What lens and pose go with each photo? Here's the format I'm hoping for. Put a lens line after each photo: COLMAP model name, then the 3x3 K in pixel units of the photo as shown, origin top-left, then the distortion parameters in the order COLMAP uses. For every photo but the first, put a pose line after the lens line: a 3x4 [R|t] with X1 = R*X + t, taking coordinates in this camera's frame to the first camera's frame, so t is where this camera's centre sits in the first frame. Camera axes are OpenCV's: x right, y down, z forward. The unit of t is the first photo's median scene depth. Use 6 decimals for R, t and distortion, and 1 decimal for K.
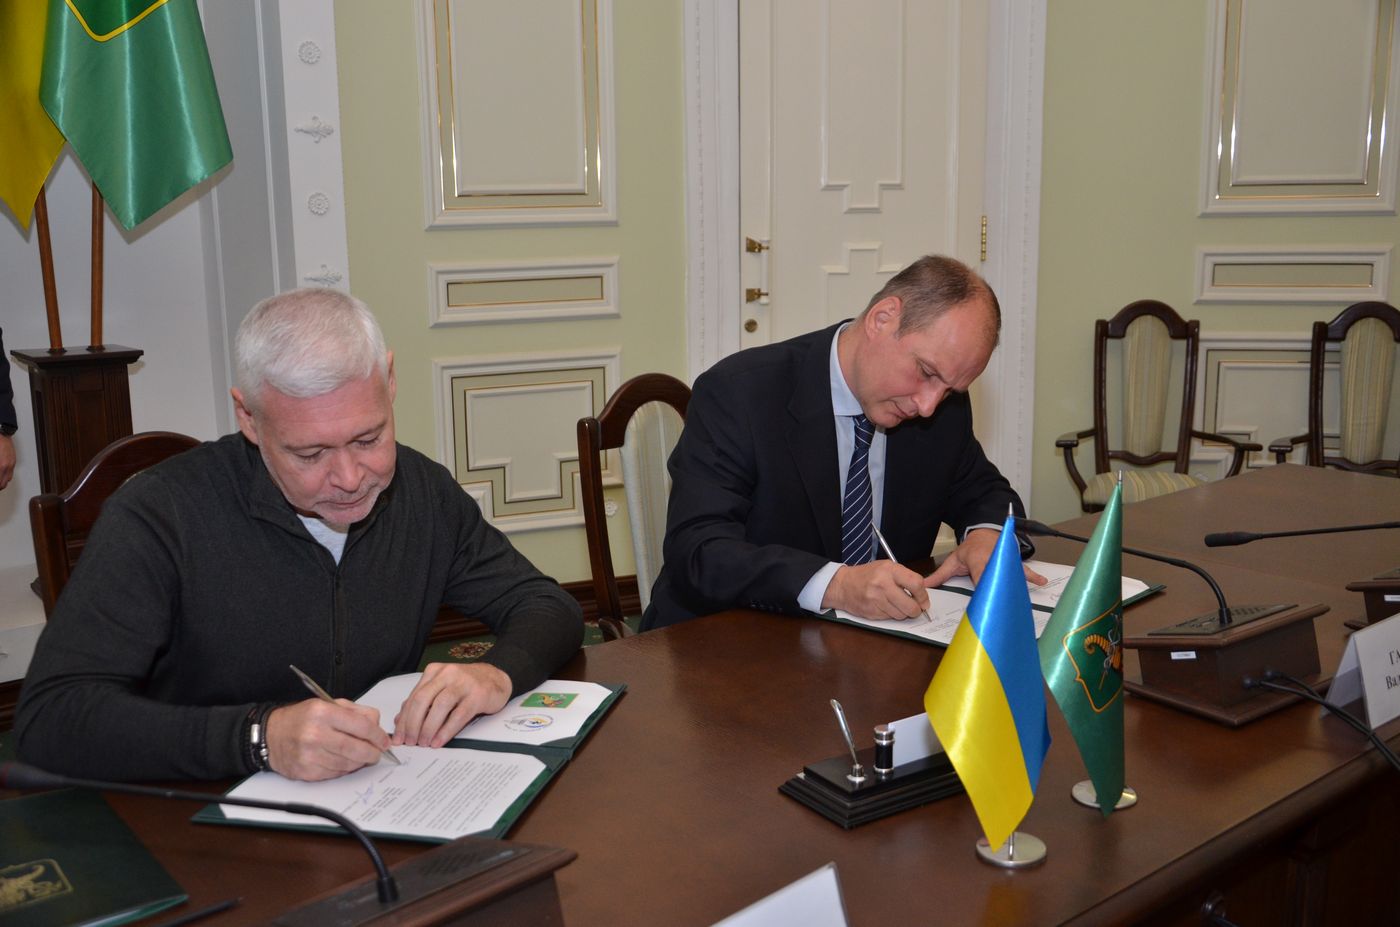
lens RADIAL K [[1346.0, 0, 700.0], [0, 1346.0, 463.5], [0, 0, 1]] dist [-0.060606, 0.011508]
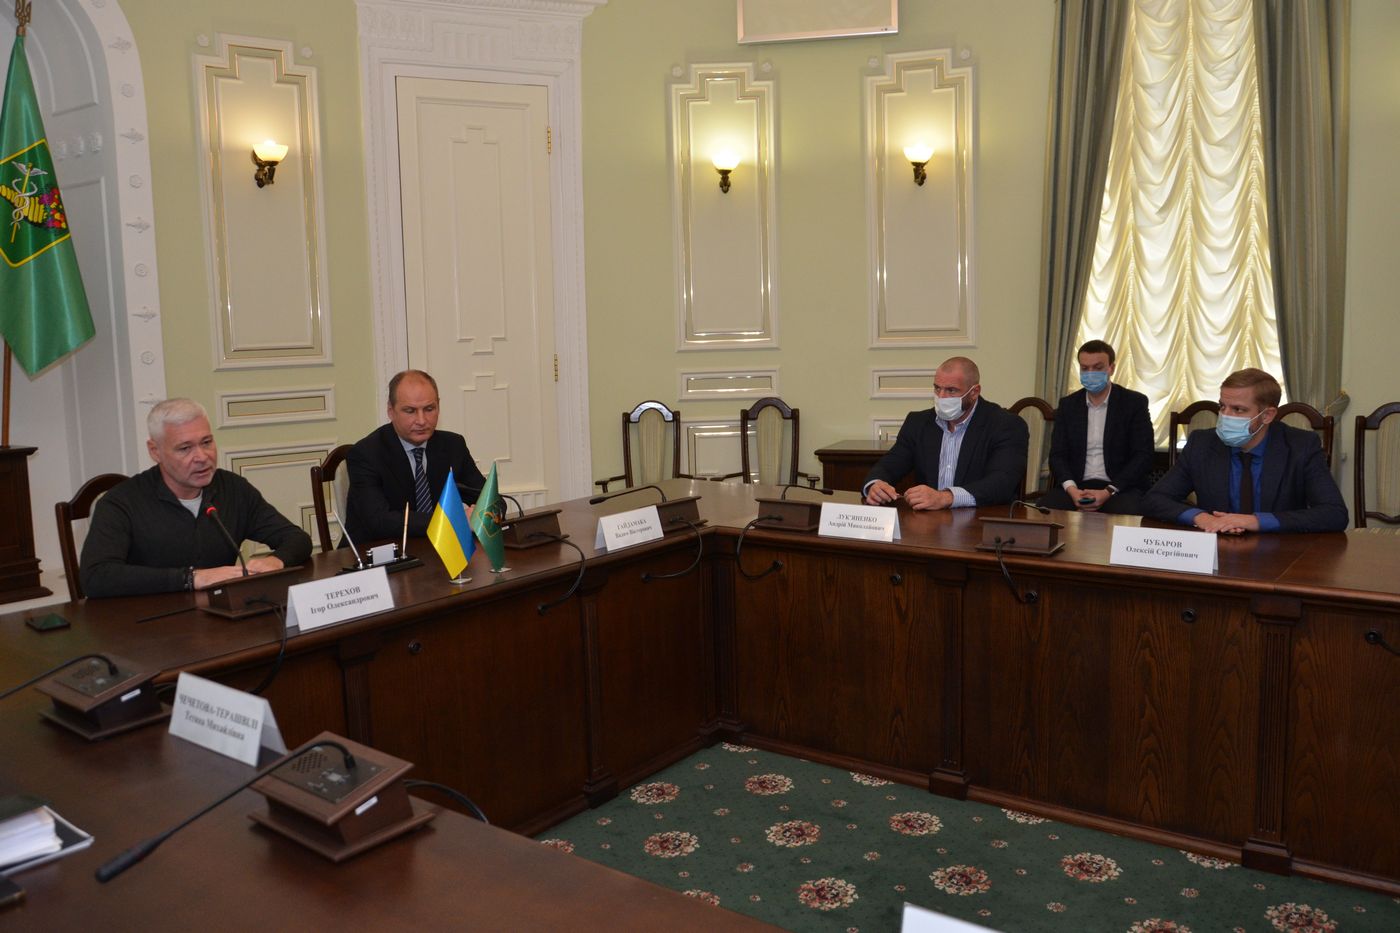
lens RADIAL K [[1123.0, 0, 699.8], [0, 1123.0, 443.1], [0, 0, 1]] dist [-0.043901, -0.000736]
pose [[0.969673, -0.035813, 0.241768, 0.045460], [0.056814, 0.995138, -0.080455, 0.062205], [-0.237711, 0.091751, 0.966993, -0.486963]]
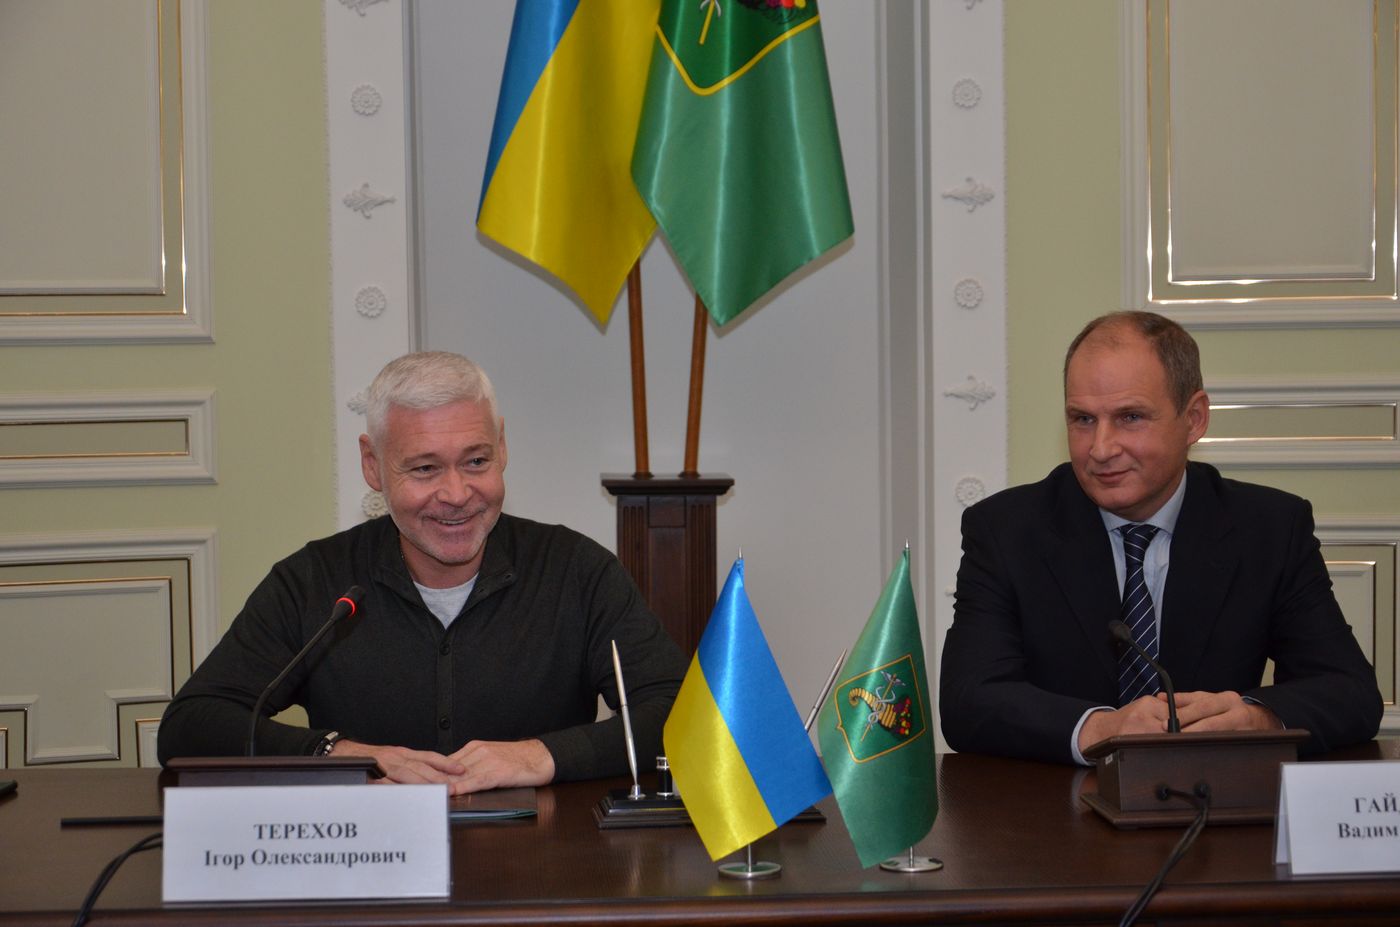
lens RADIAL K [[2670.8, 0, 700.0], [0, 2670.8, 463.5], [0, 0, 1]] dist [-0.076382, 0.113384]
pose [[0.812754, 0.030202, -0.581824, 0.431780], [-0.103987, 0.990140, -0.093863, 0.049195], [0.573252, 0.136789, 0.807881, -0.247550]]
